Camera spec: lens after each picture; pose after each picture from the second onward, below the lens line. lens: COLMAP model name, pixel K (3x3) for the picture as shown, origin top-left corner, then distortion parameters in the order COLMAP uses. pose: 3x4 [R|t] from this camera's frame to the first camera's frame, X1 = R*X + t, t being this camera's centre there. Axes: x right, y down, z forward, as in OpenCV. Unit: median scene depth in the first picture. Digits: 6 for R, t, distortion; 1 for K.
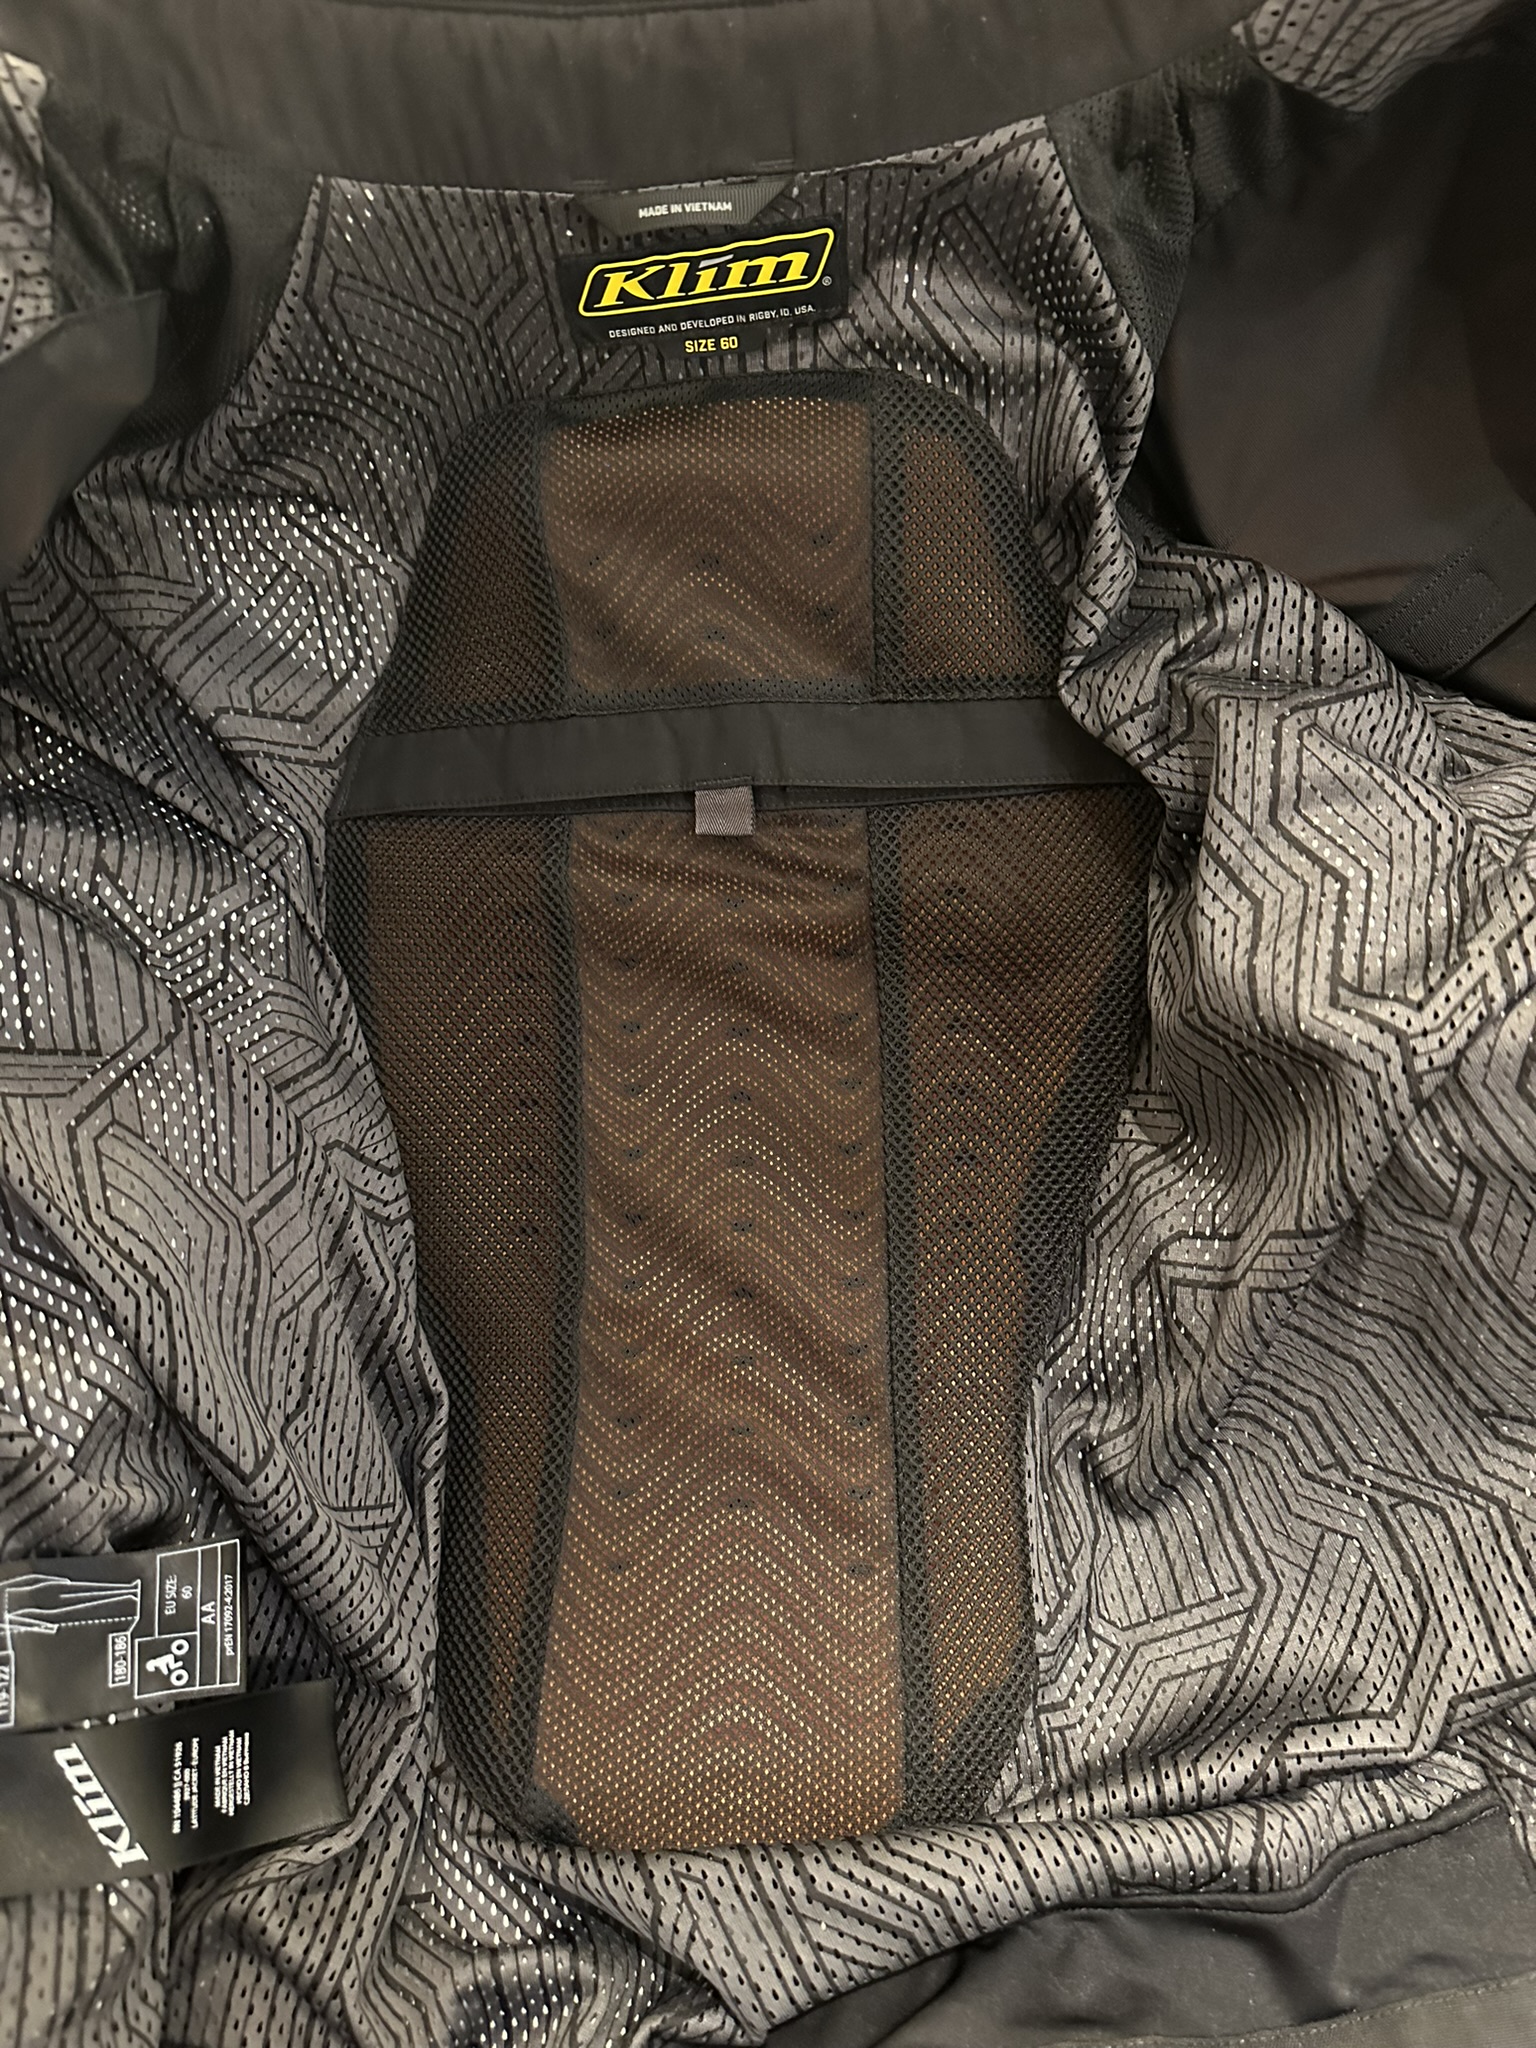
lens RADIAL K [[1465.8, 0, 768.0], [0, 1465.8, 1024.0], [0, 0, 1]] dist [-0.023269, 0.001949]
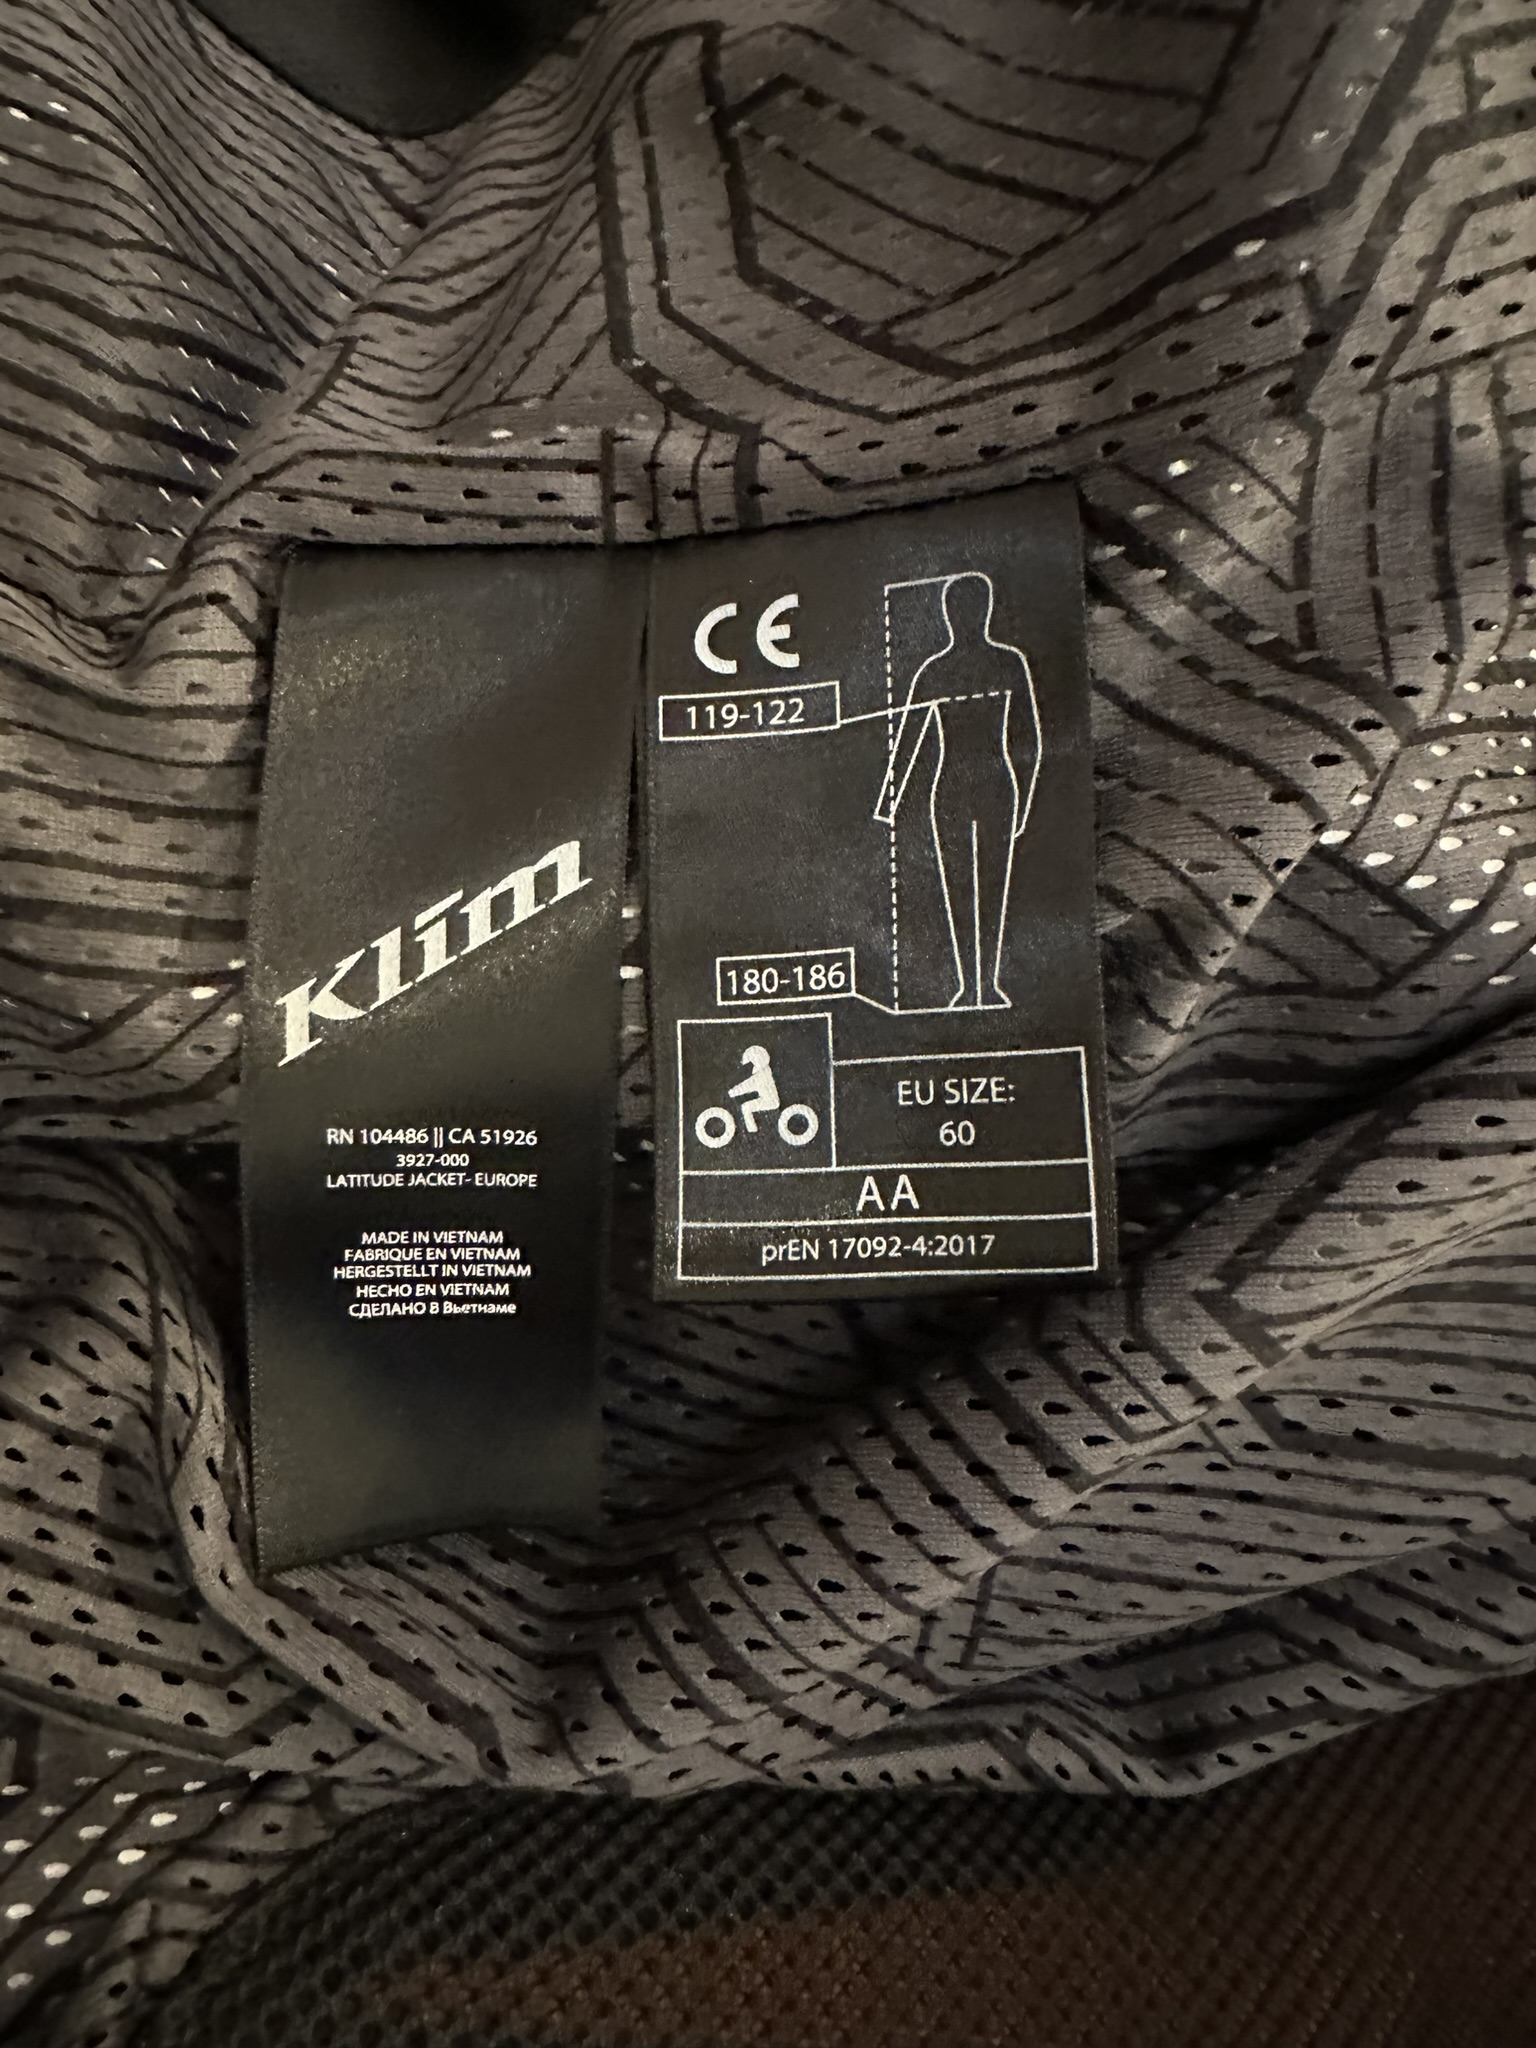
lens RADIAL K [[1480.5, 0, 637.1], [0, 1480.5, 909.5], [0, 0, 1]] dist [-0.009392, -0.007613]
pose [[-0.036985, 0.818081, -0.573913, -0.223015], [-0.982901, 0.073884, 0.168660, 0.390194], [0.180380, 0.570338, 0.801360, 0.637278]]
